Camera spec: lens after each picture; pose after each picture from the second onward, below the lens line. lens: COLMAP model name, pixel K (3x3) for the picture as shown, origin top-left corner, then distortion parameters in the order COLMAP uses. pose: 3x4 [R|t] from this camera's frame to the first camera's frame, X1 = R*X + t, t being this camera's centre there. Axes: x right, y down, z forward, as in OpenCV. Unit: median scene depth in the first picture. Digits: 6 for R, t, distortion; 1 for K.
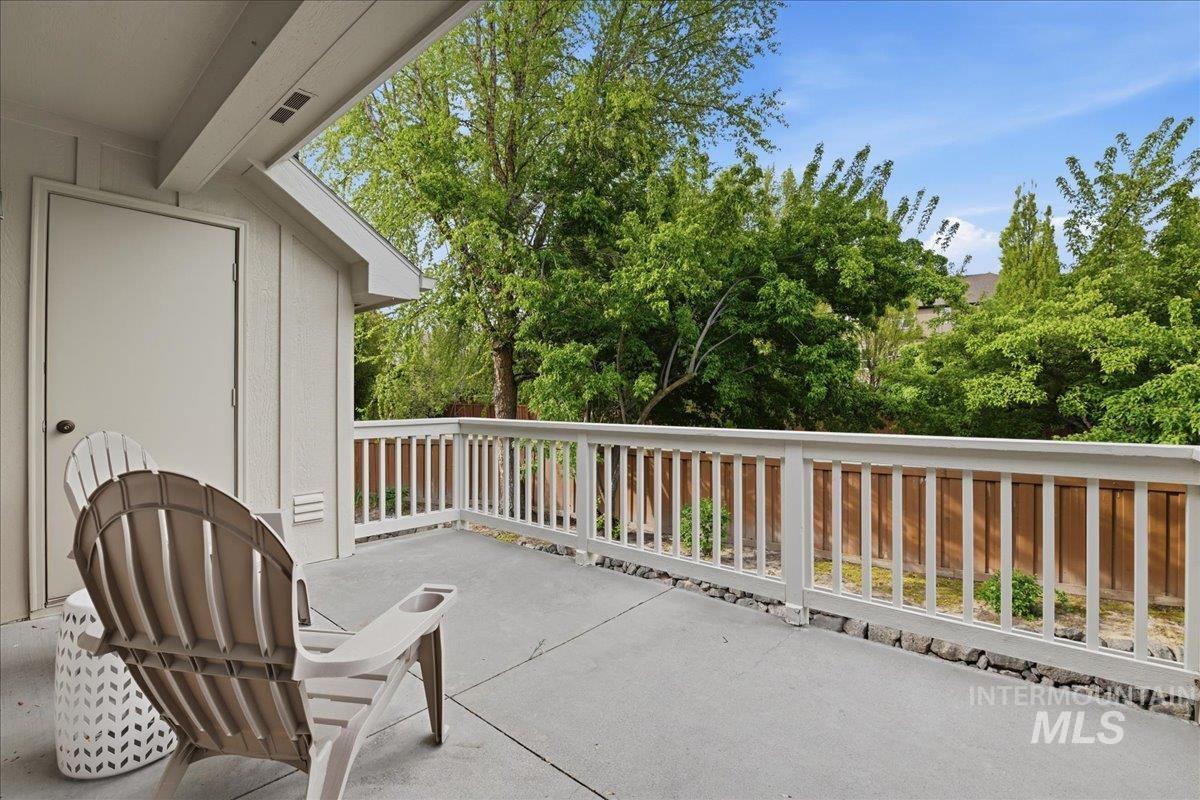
lens RADIAL K [[540.0, 0, 601.1], [0, 540.0, 398.6], [0, 0, 1]] dist [-0.009278, -0.002413]
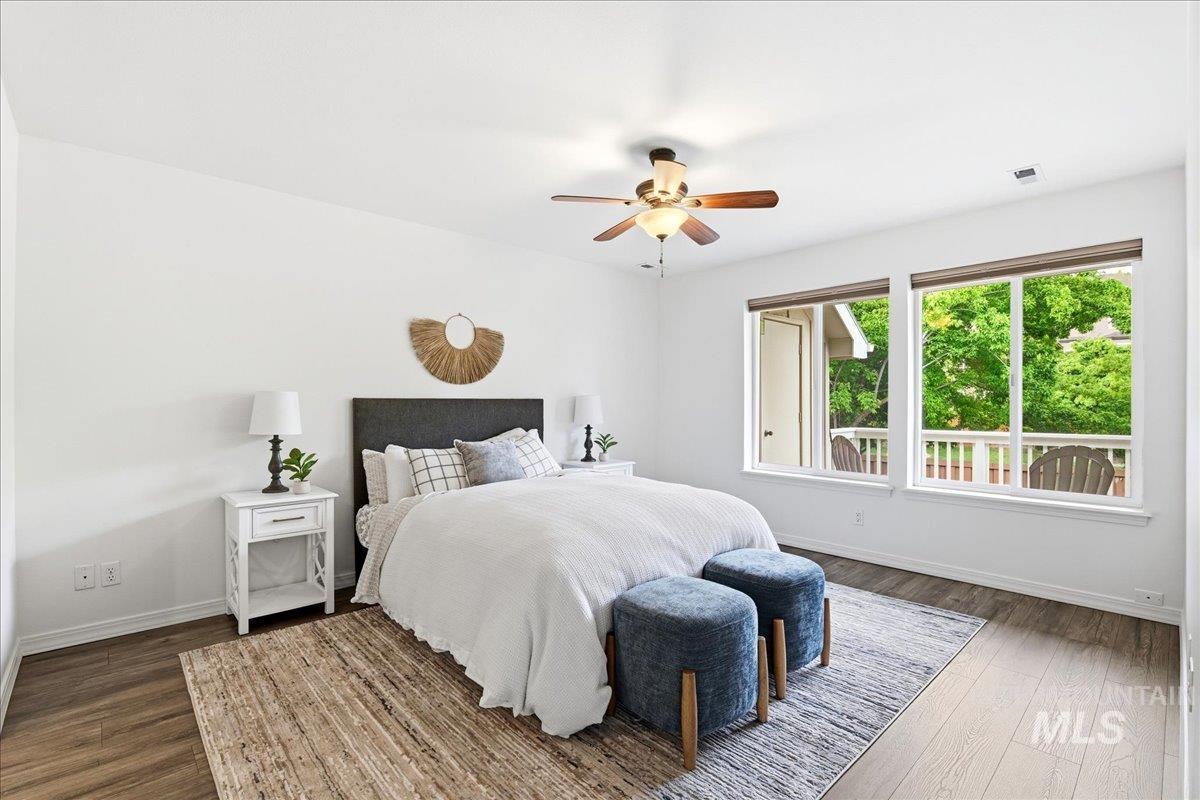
lens RADIAL K [[540.0, 0, 603.9], [0, 540.0, 402.6], [0, 0, 1]] dist [-0.009278, -0.002413]
pose [[0.991641, 0.001696, -0.129016, -0.512286], [-0.001743, 0.999998, -0.000249, -0.023411], [0.129016, 0.000472, 0.991642, -0.424877]]
